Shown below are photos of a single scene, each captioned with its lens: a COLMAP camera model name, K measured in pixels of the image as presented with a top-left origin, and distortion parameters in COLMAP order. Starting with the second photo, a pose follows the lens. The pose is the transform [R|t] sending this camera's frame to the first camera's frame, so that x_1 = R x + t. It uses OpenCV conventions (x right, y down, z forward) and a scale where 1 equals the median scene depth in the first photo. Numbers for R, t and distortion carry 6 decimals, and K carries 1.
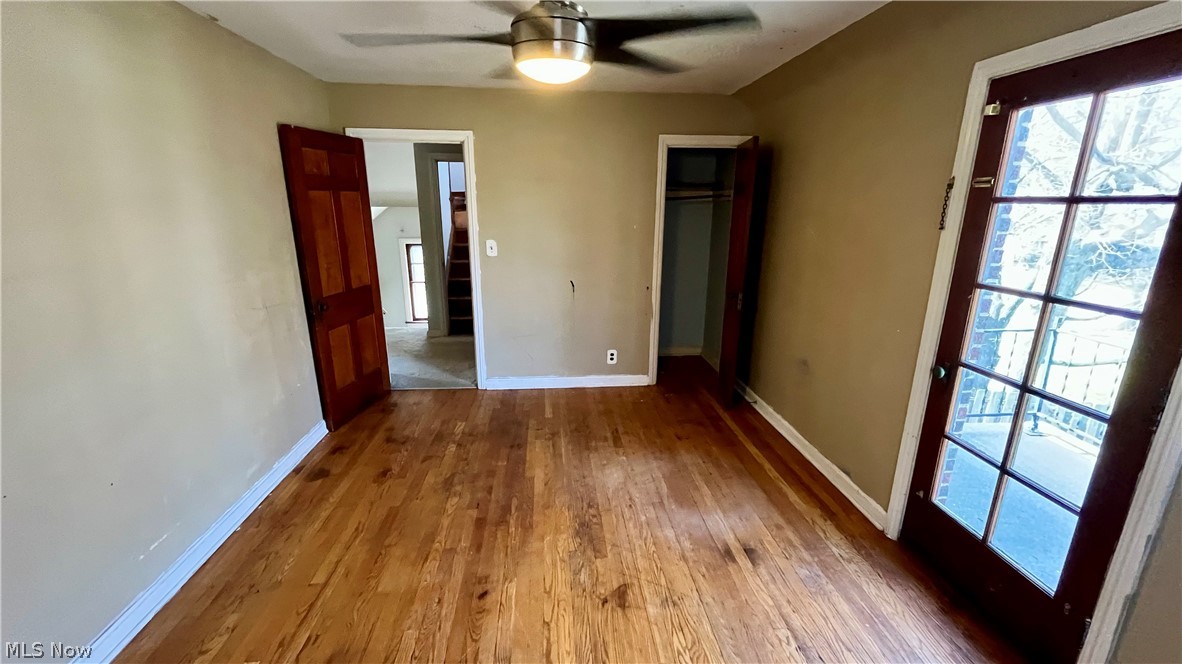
lens RADIAL K [[478.4, 0, 591.1], [0, 478.4, 330.9], [0, 0, 1]] dist [-0.002178, -0.000287]
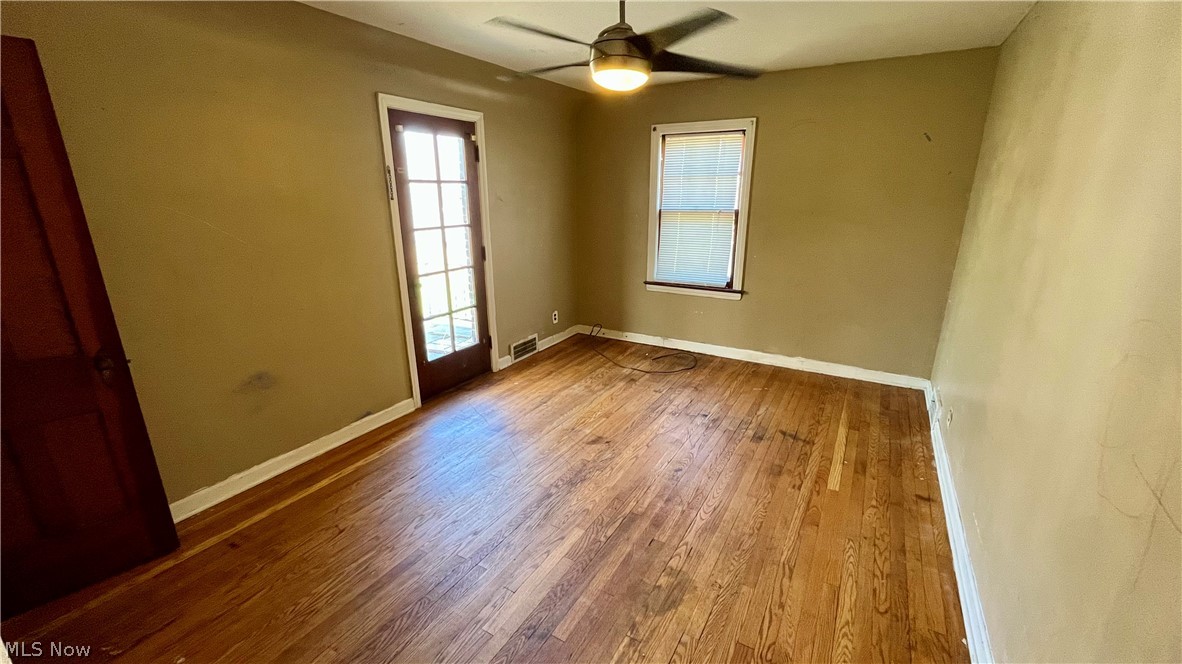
lens RADIAL K [[478.4, 0, 593.5], [0, 478.4, 333.6], [0, 0, 1]] dist [-0.002178, -0.000287]
pose [[-0.812253, -0.170747, 0.557755, -0.600317], [0.149258, 0.863523, 0.481715, -0.399236], [-0.563886, 0.474524, -0.675914, 1.552781]]
